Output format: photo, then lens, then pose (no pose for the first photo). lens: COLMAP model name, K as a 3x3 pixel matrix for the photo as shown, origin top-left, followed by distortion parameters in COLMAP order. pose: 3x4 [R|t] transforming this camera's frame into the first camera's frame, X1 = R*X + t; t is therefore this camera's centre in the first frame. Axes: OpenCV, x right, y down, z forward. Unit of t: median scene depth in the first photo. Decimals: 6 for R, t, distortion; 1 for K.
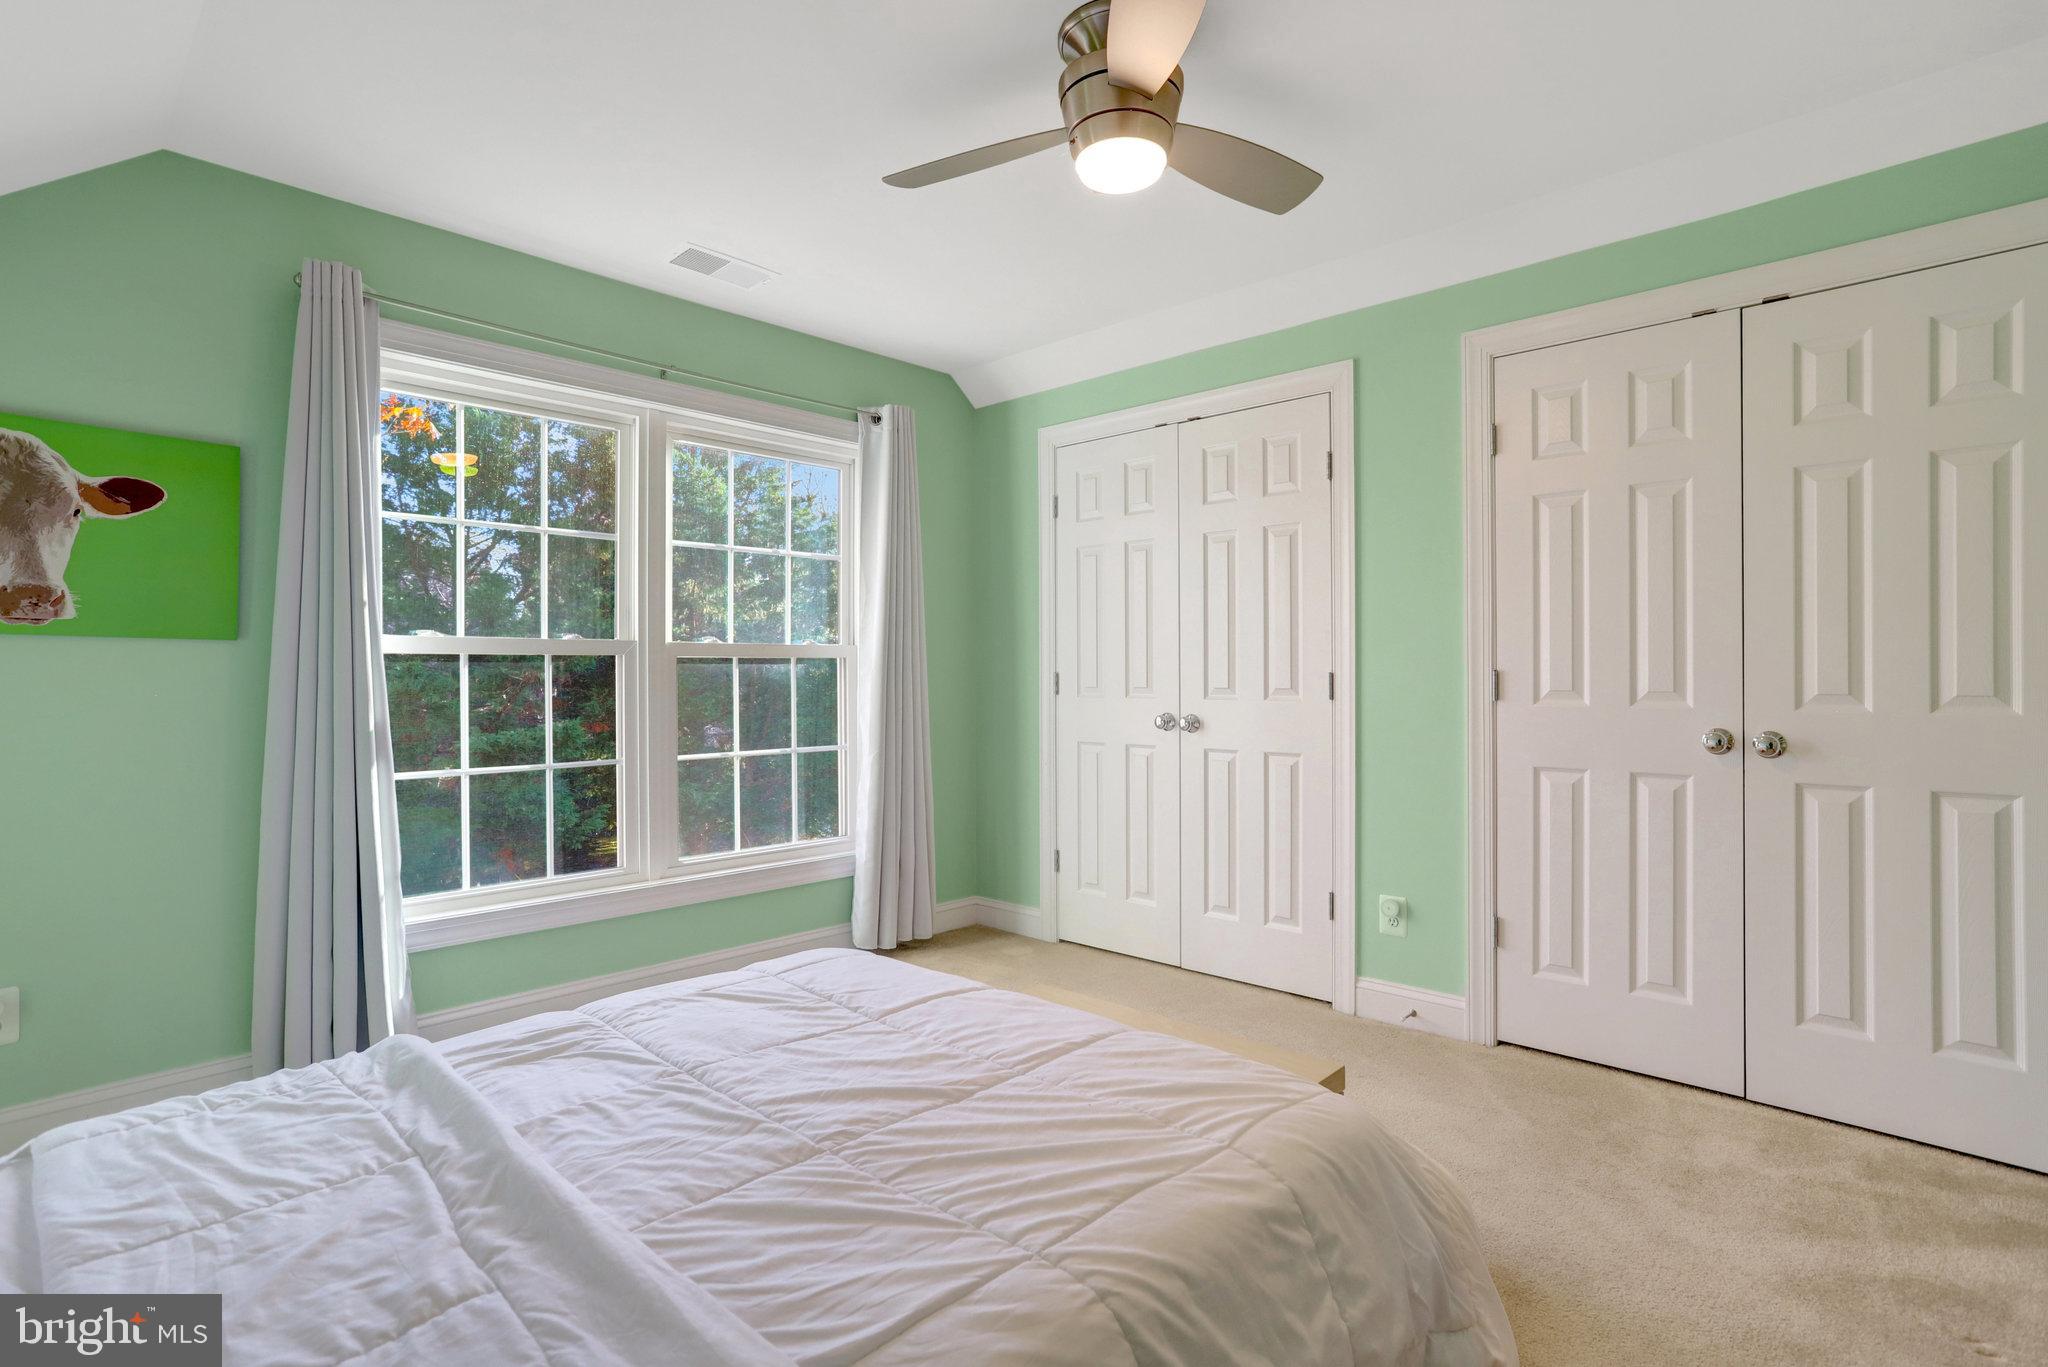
lens RADIAL K [[990.0, 0, 1030.3], [0, 990.0, 663.6], [0, 0, 1]] dist [-0.038087, 0.000055]
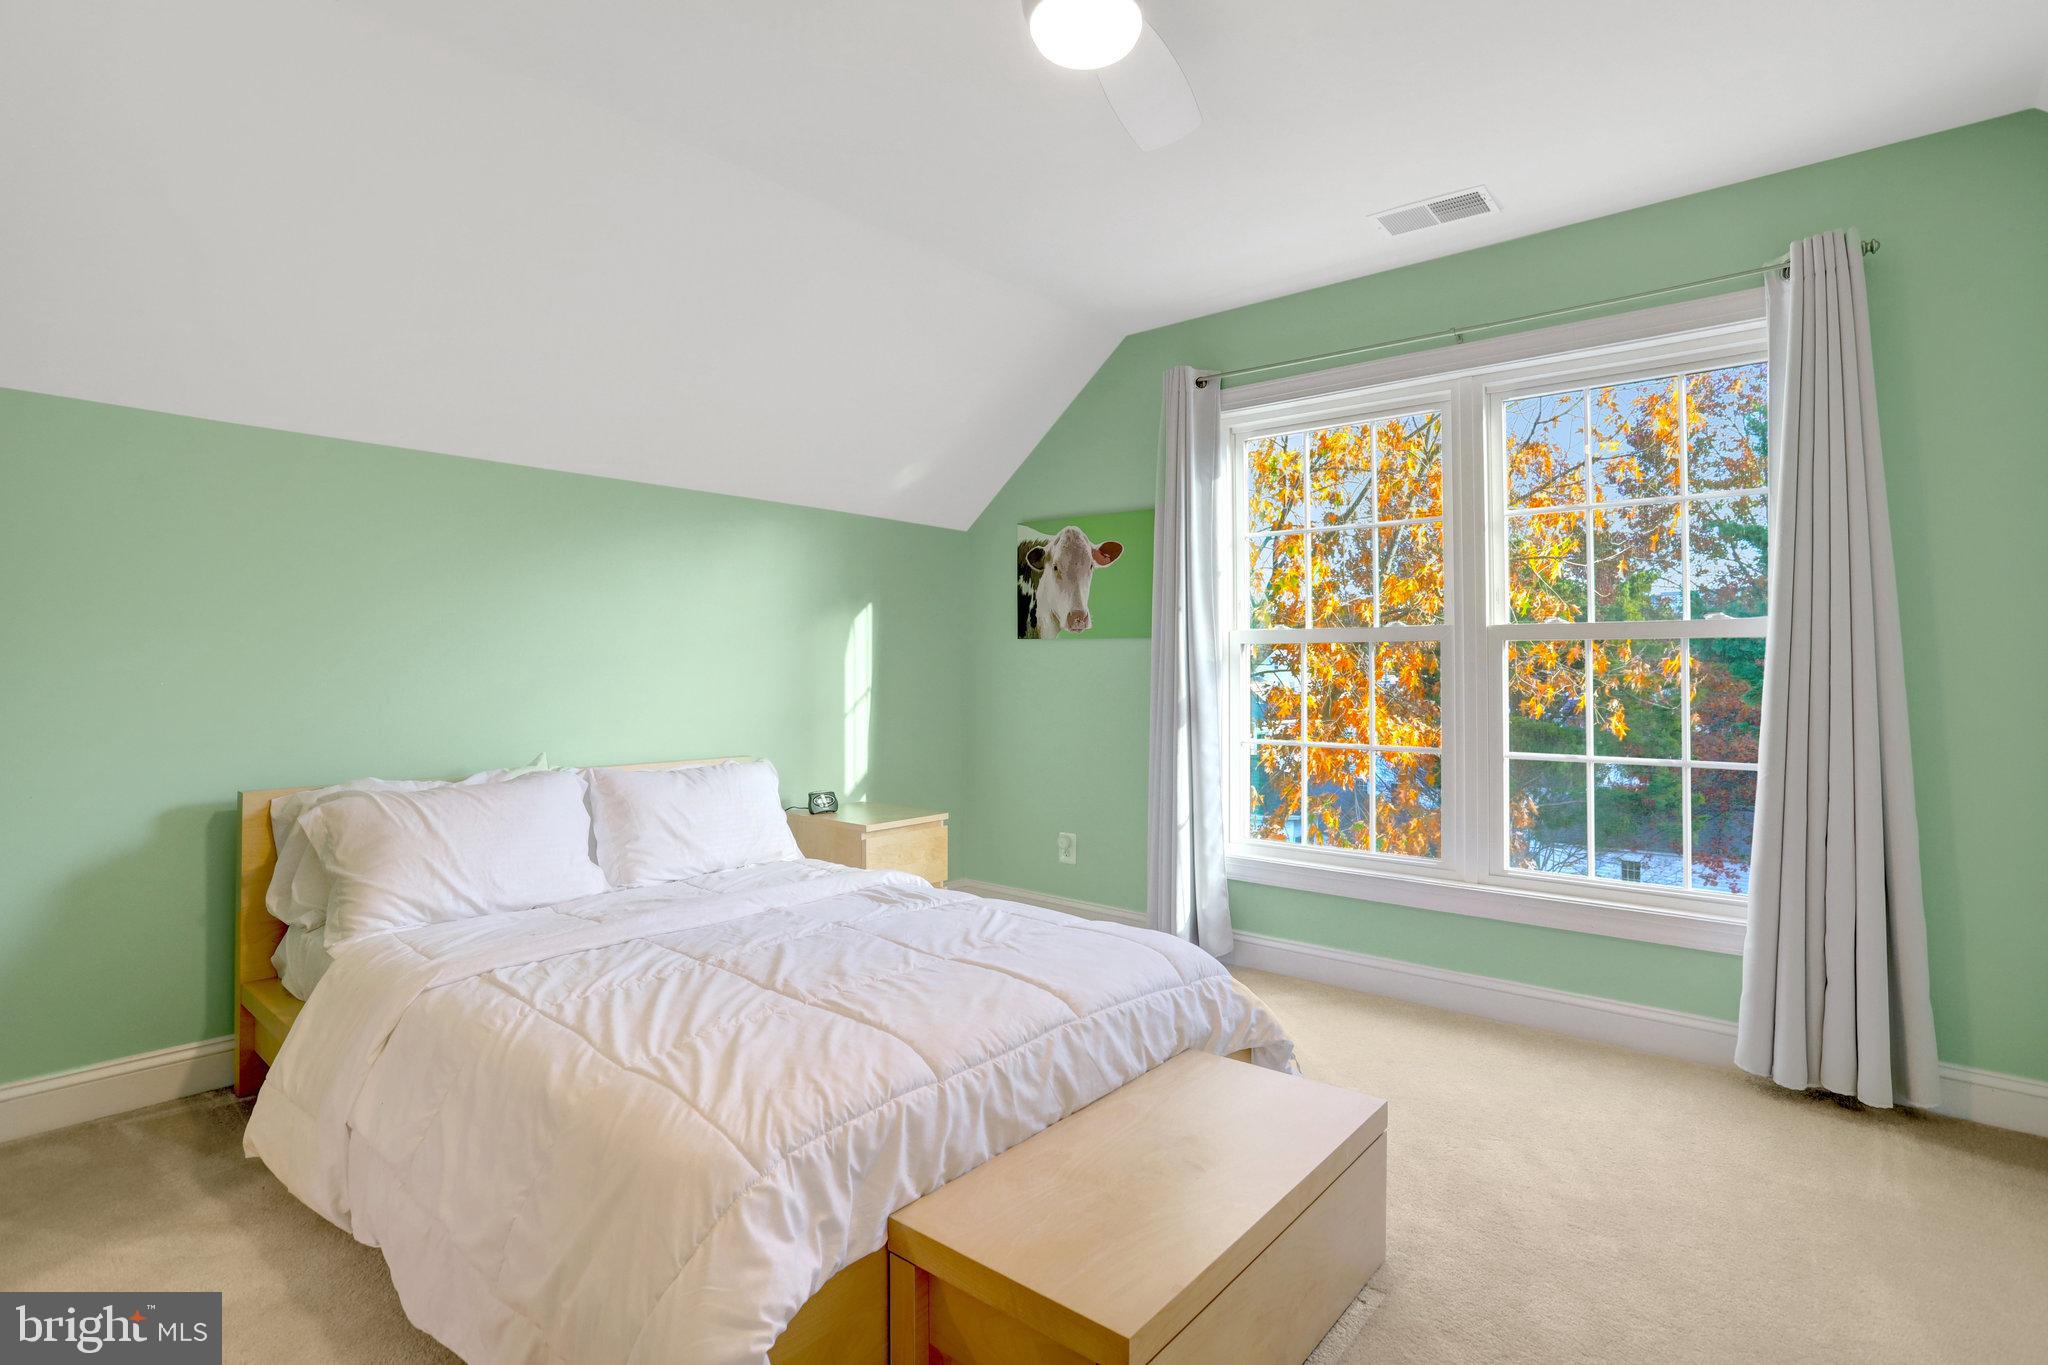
lens RADIAL K [[990.0, 0, 1030.3], [0, 990.0, 662.6], [0, 0, 1]] dist [-0.038087, 0.000055]
pose [[0.054840, 0.004988, -0.998483, 0.716919], [0.012497, 0.999906, 0.005682, 0.002358], [0.998417, -0.012790, 0.054773, 0.731319]]
